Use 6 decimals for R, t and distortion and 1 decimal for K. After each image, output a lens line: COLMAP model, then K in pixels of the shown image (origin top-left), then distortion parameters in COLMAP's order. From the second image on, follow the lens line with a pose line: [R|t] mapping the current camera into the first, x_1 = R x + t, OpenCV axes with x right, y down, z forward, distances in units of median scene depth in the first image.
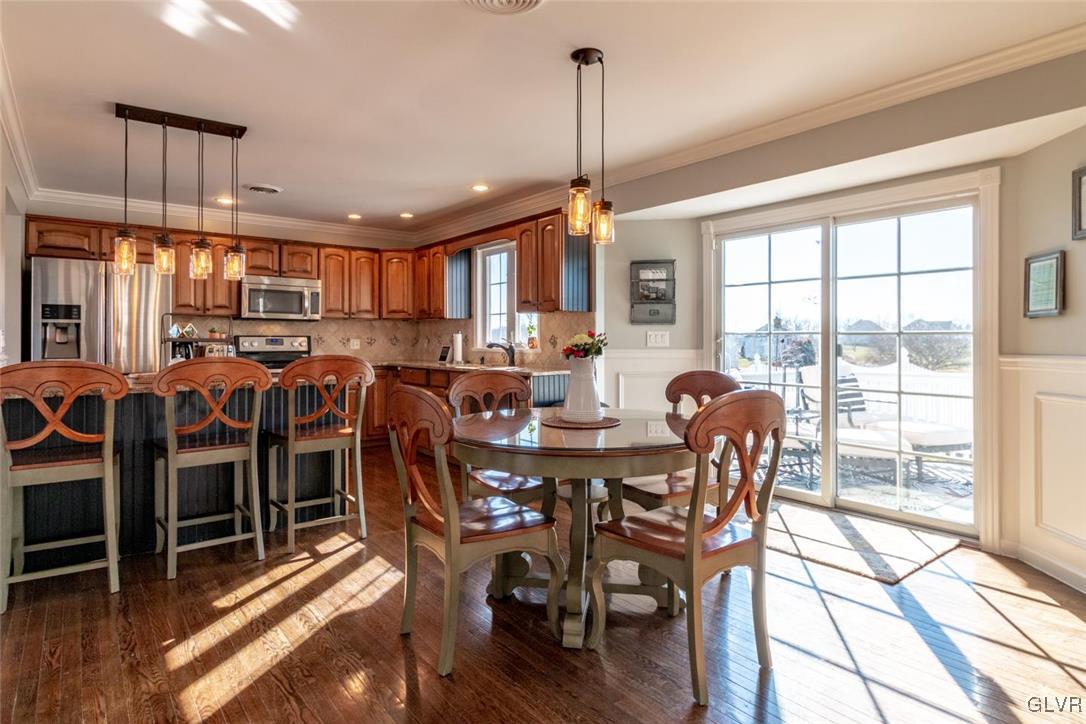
lens RADIAL K [[565.4, 0, 512.3], [0, 565.4, 335.1], [0, 0, 1]] dist [-0.000309, -0.003345]
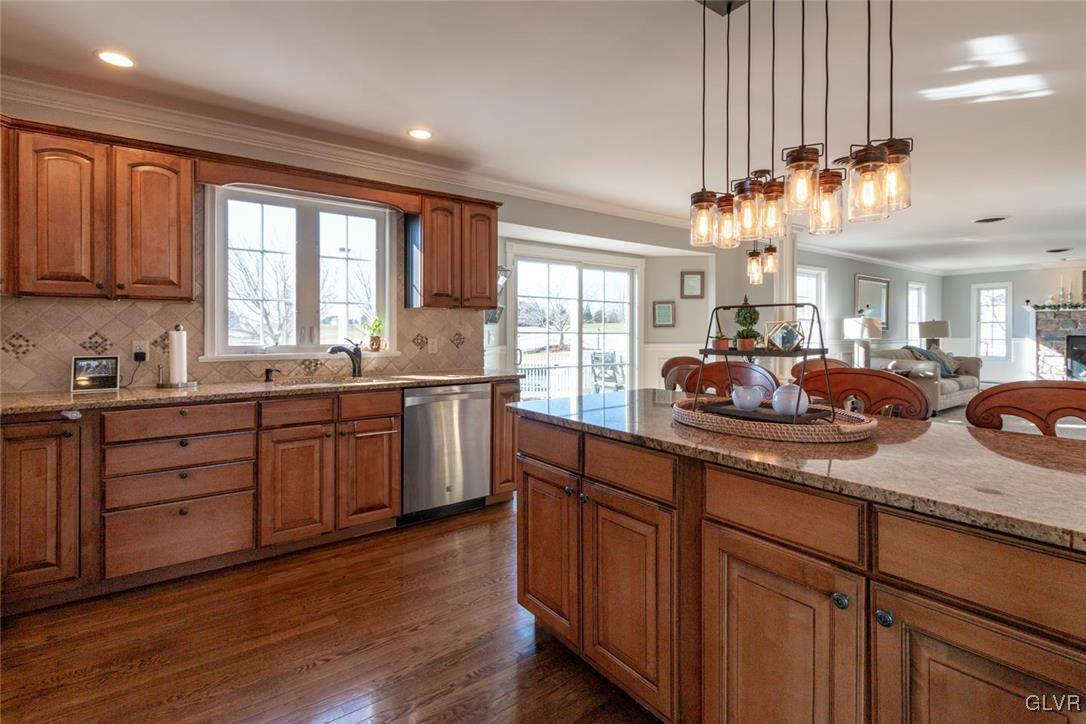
lens RADIAL K [[515.8, 0, 551.7], [0, 515.8, 333.2], [0, 0, 1]] dist [0.003675, -0.004597]
pose [[0.006060, -0.005480, 0.999967, -0.699905], [-0.009167, 0.999943, 0.005536, -0.007219], [-0.999940, -0.009200, 0.006009, 0.794032]]
